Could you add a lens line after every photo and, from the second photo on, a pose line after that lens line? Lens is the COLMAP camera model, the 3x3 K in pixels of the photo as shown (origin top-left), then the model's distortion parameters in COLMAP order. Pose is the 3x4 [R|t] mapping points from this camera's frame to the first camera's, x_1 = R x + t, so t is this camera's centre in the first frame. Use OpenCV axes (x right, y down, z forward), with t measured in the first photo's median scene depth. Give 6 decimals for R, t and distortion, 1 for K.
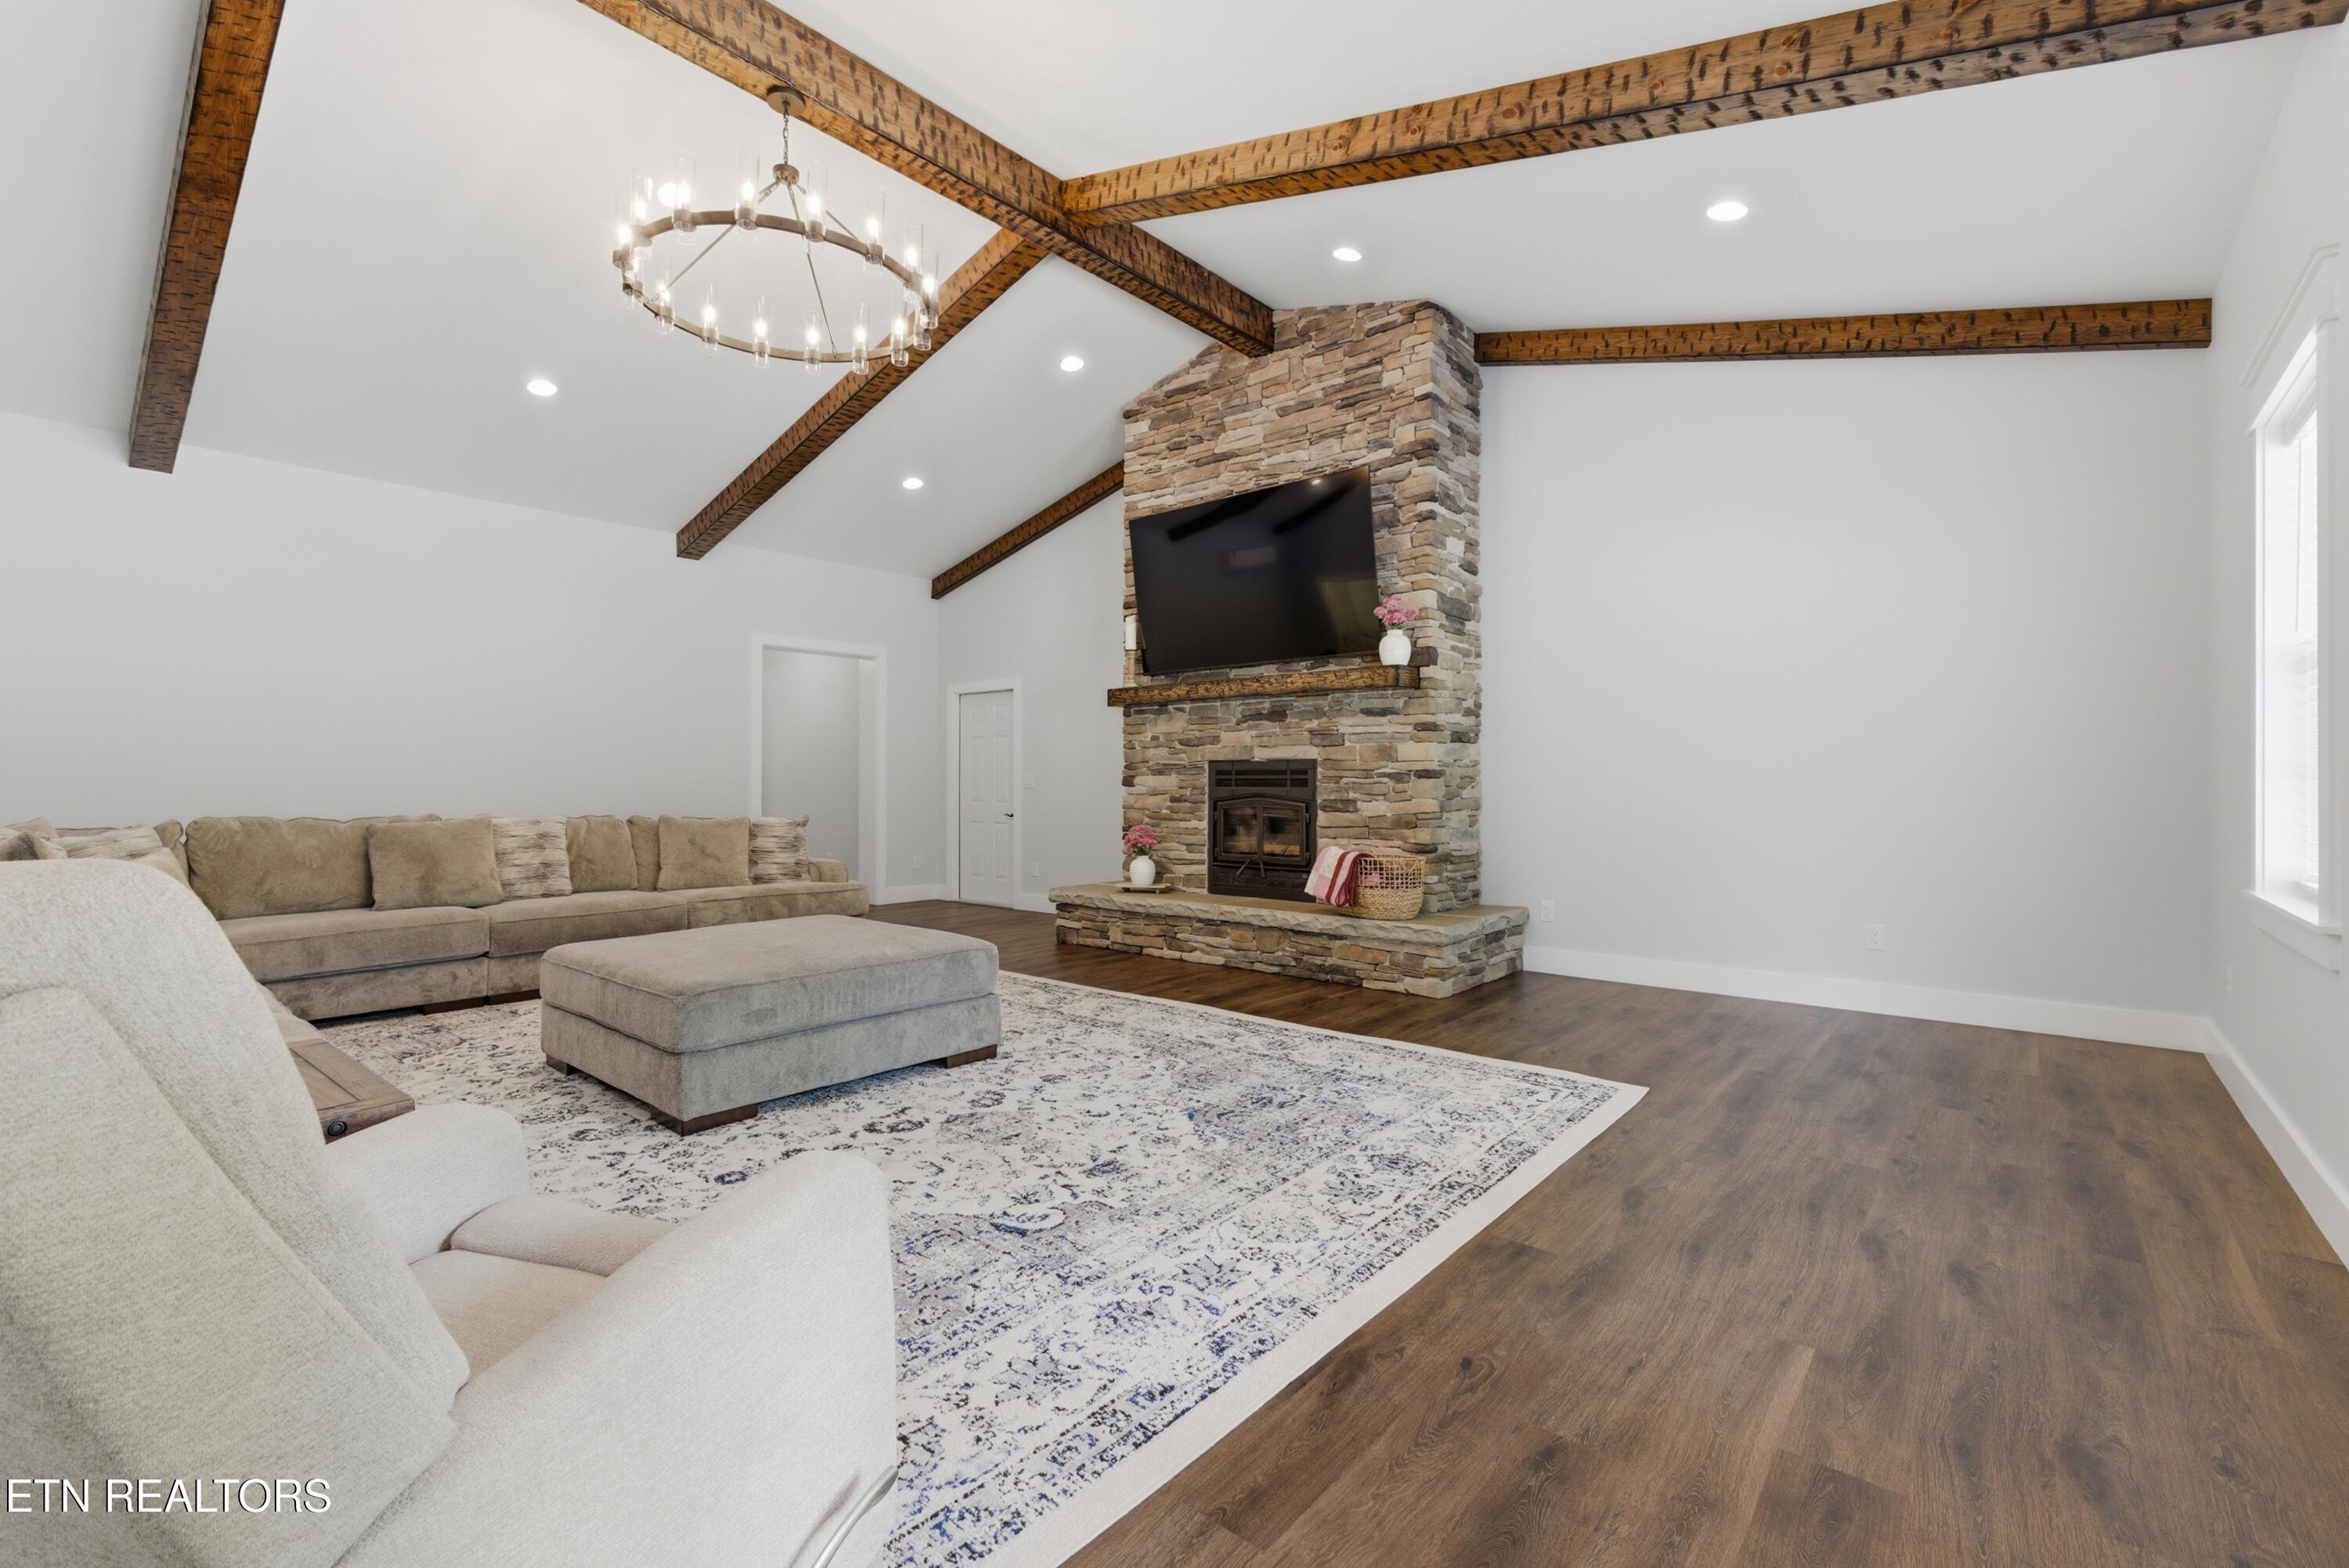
lens RADIAL K [[991.4, 0, 1164.1], [0, 991.4, 776.7], [0, 0, 1]] dist [-0.012174, 0.003570]
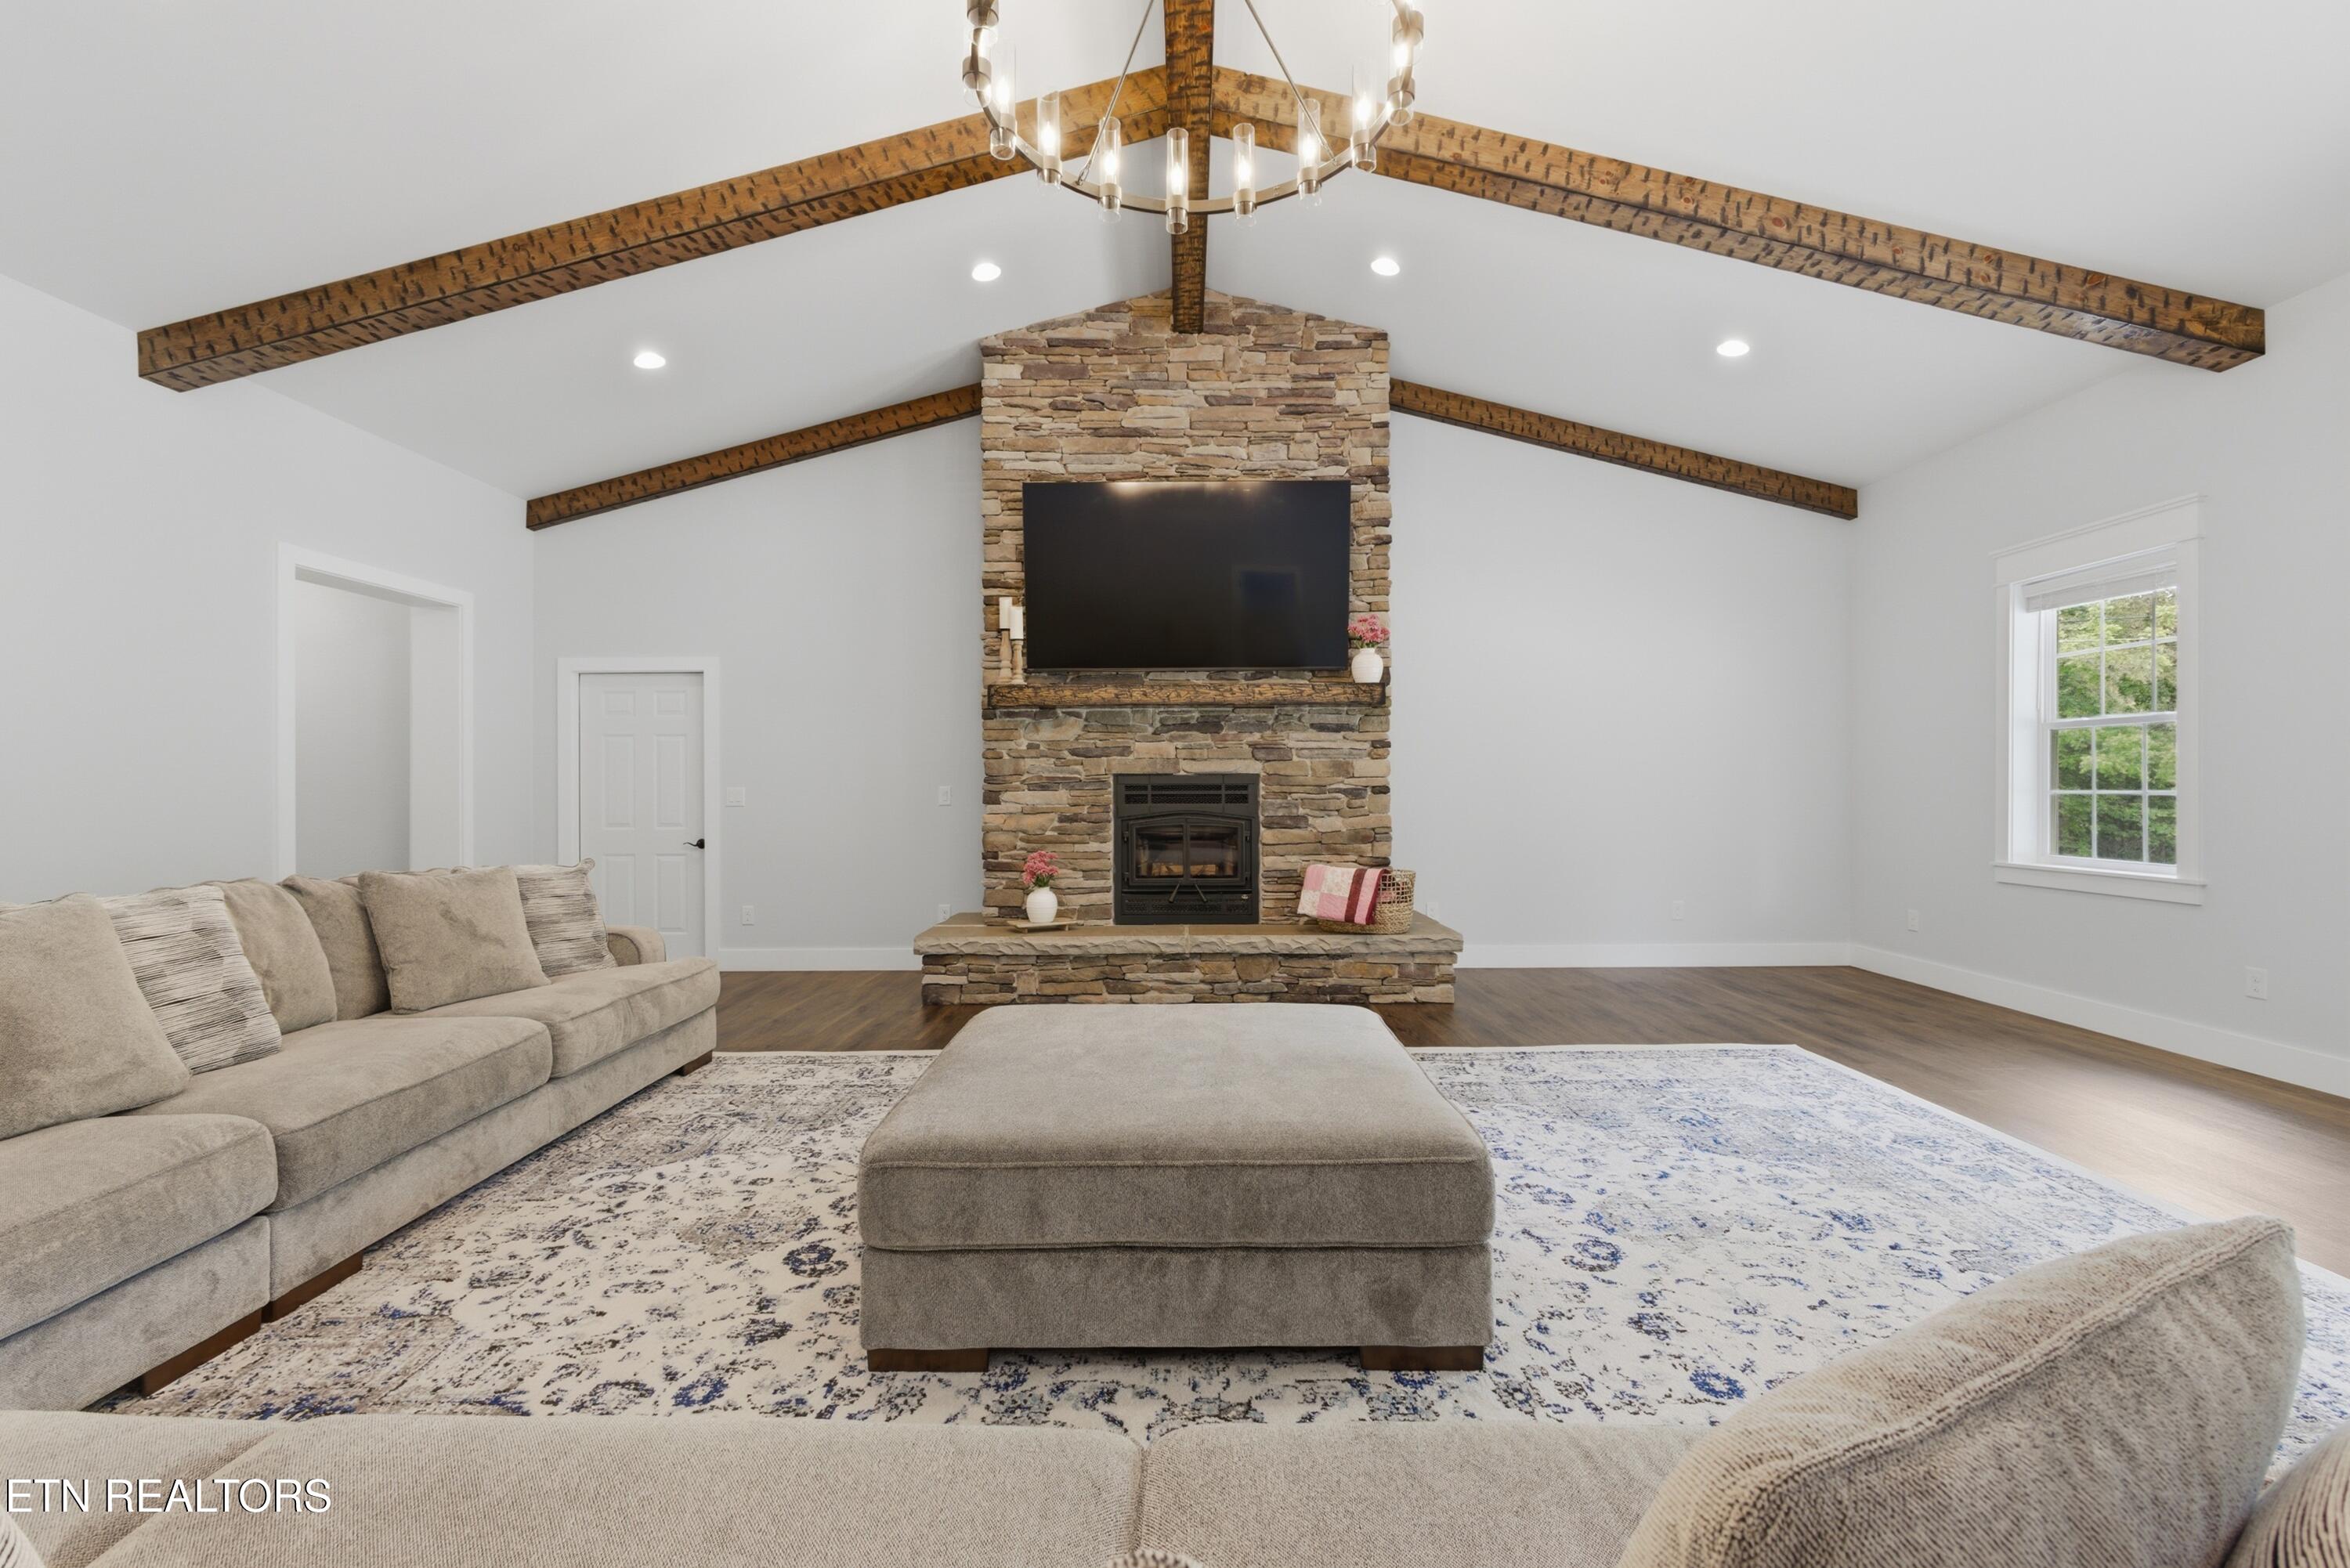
lens RADIAL K [[991.9, 0, 1167.3], [0, 991.9, 788.7], [0, 0, 1]] dist [-0.012174, 0.003570]
pose [[0.765842, -0.003831, 0.643018, -0.552990], [0.000403, 0.999985, 0.005477, -0.009099], [-0.643029, -0.003936, 0.765832, 0.336284]]
